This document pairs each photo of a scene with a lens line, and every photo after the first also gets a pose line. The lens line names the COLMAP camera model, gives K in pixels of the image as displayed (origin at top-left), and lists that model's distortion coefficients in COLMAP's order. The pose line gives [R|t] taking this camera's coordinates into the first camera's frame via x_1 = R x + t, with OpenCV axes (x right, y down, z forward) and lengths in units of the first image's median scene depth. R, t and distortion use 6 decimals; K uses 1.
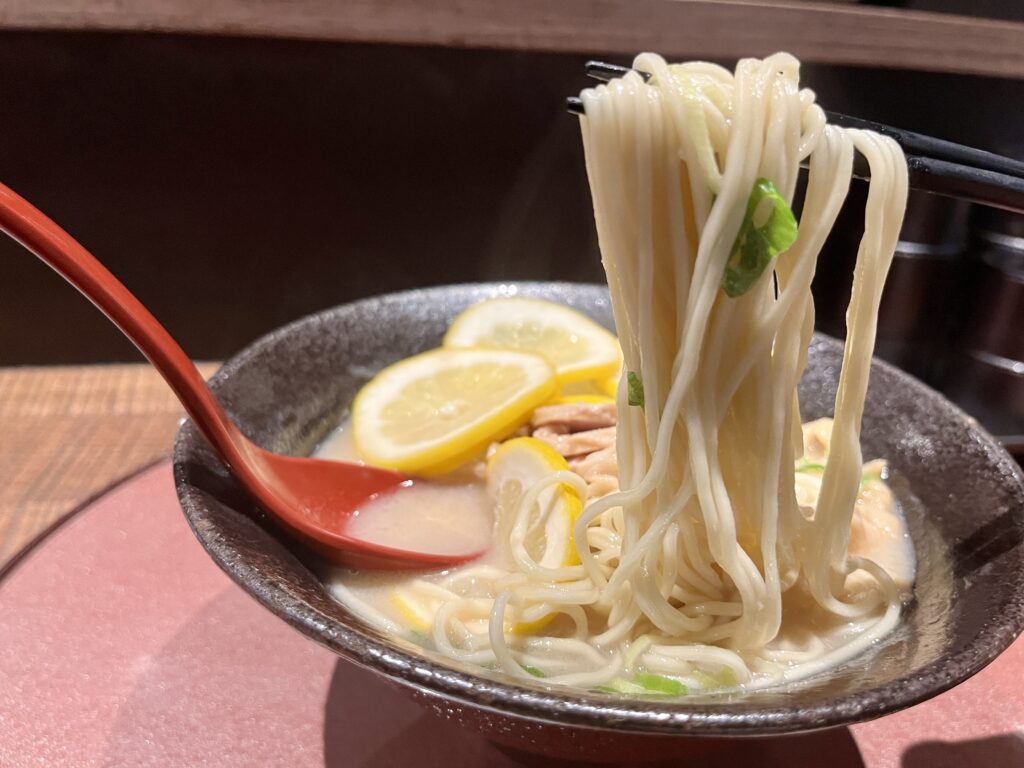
lens RADIAL K [[830.2, 0, 512.0], [0, 830.2, 384.0], [0, 0, 1]] dist [0.005570, -0.073464]
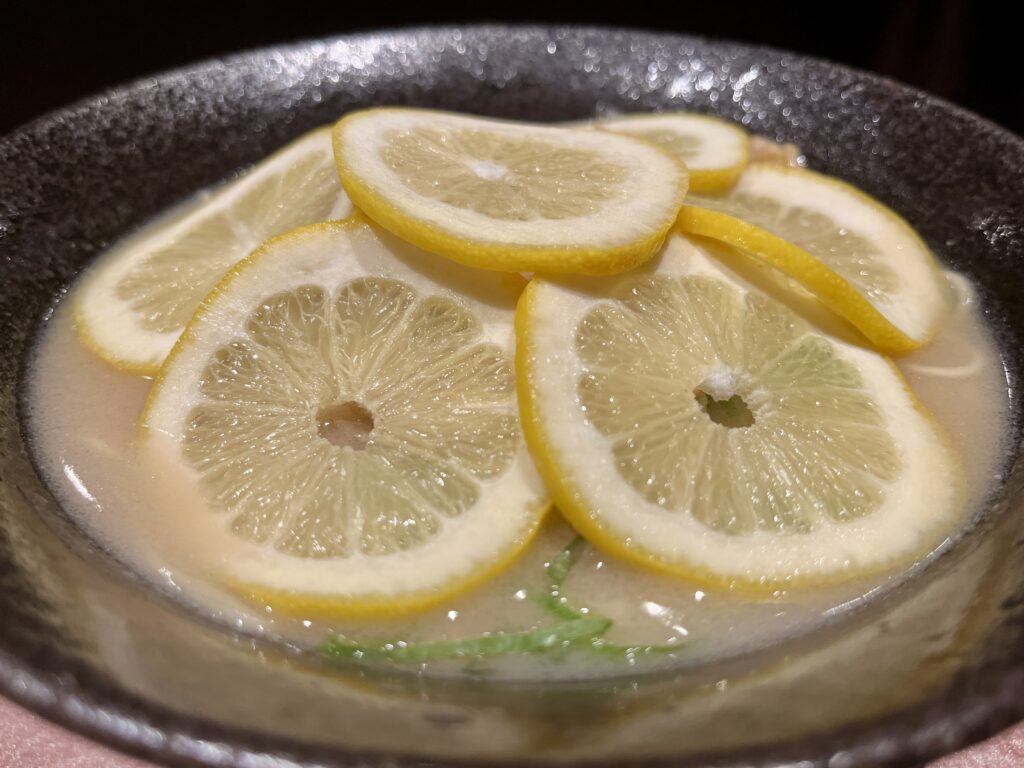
lens RADIAL K [[830.2, 0, 512.0], [0, 830.2, 384.0], [0, 0, 1]] dist [0.005570, -0.073464]
pose [[0.998298, -0.058272, -0.002218, 0.073989], [0.057433, 0.975926, 0.210405, 0.034739], [-0.010096, -0.210174, 0.977612, 0.287795]]
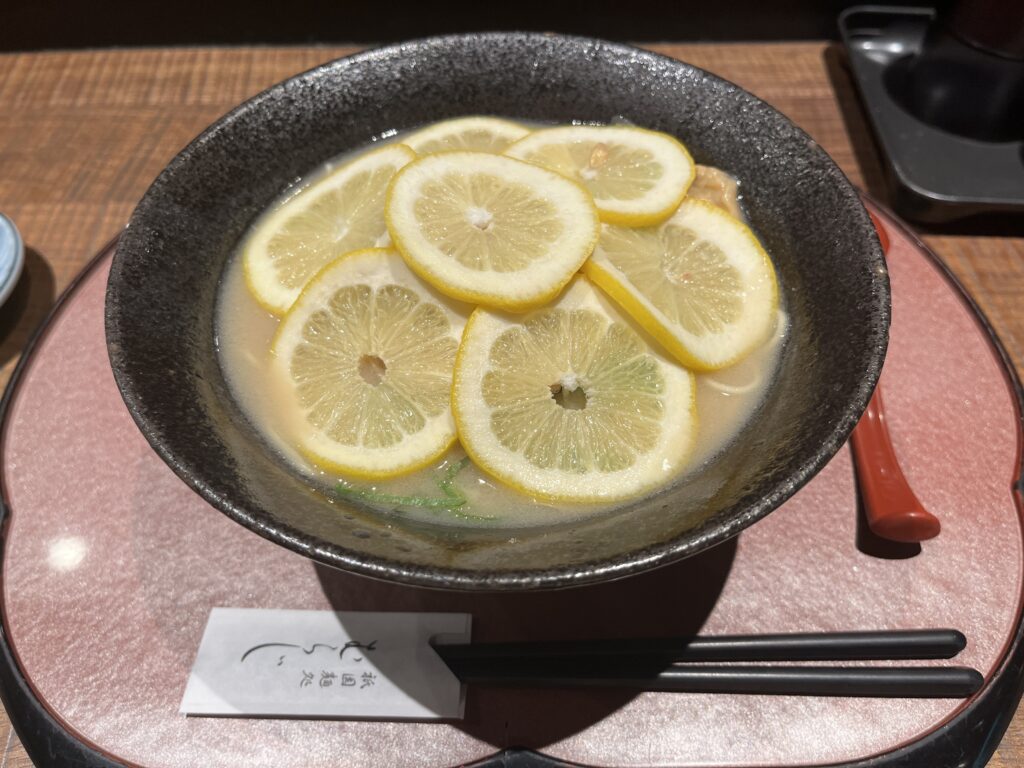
lens RADIAL K [[830.2, 0, 512.0], [0, 830.2, 384.0], [0, 0, 1]] dist [0.005570, -0.073464]
pose [[0.976477, 0.112340, -0.184044, 0.275785], [-0.017334, 0.891690, 0.452314, -0.222760], [0.214924, -0.438484, 0.872662, 0.013318]]
